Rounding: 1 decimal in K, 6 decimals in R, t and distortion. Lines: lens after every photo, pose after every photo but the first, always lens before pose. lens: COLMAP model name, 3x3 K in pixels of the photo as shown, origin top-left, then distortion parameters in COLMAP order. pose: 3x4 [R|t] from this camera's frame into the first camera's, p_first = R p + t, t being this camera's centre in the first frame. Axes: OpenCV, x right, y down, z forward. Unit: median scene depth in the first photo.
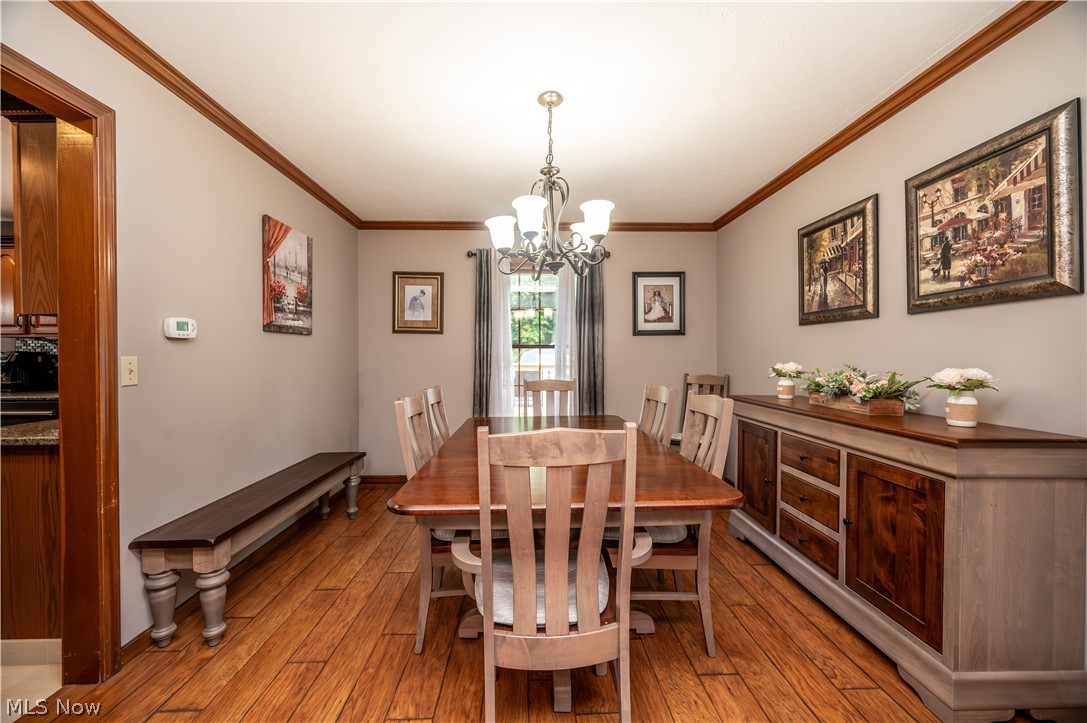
lens RADIAL K [[426.8, 0, 538.4], [0, 426.8, 355.8], [0, 0, 1]] dist [0.001429, -0.000757]
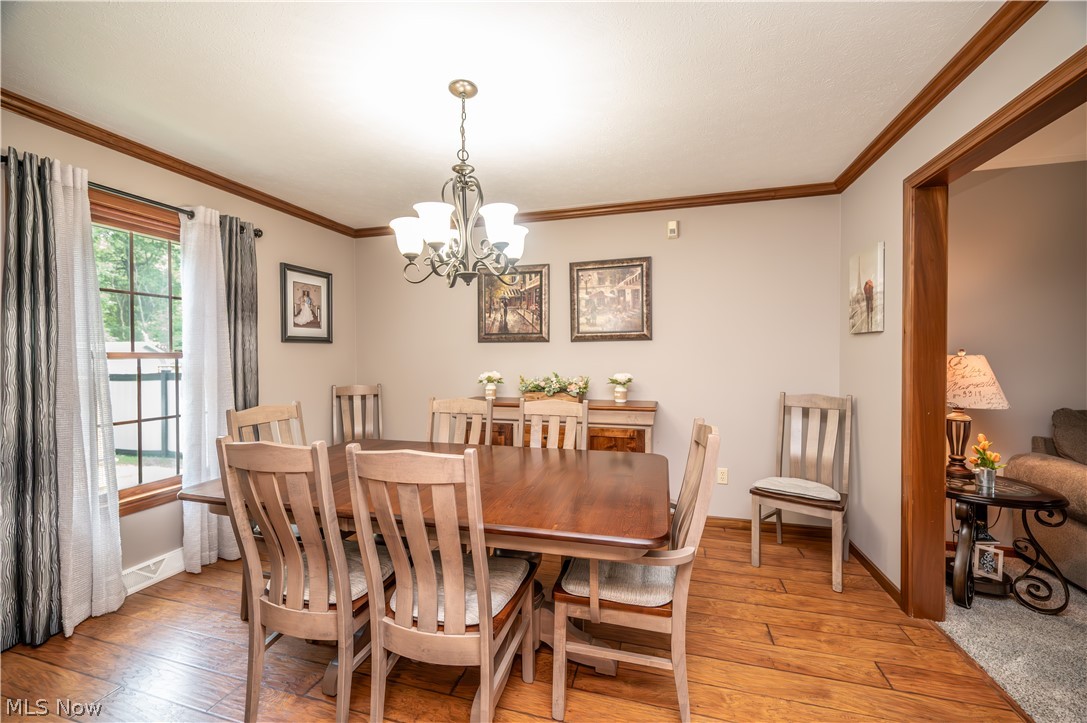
lens RADIAL K [[426.8, 0, 541.7], [0, 426.8, 364.0], [0, 0, 1]] dist [0.001429, -0.000757]
pose [[0.305960, -0.021142, 0.951809, -0.816308], [0.002076, 0.999766, 0.021539, -0.046734], [-0.952042, -0.004614, 0.305933, 0.601761]]
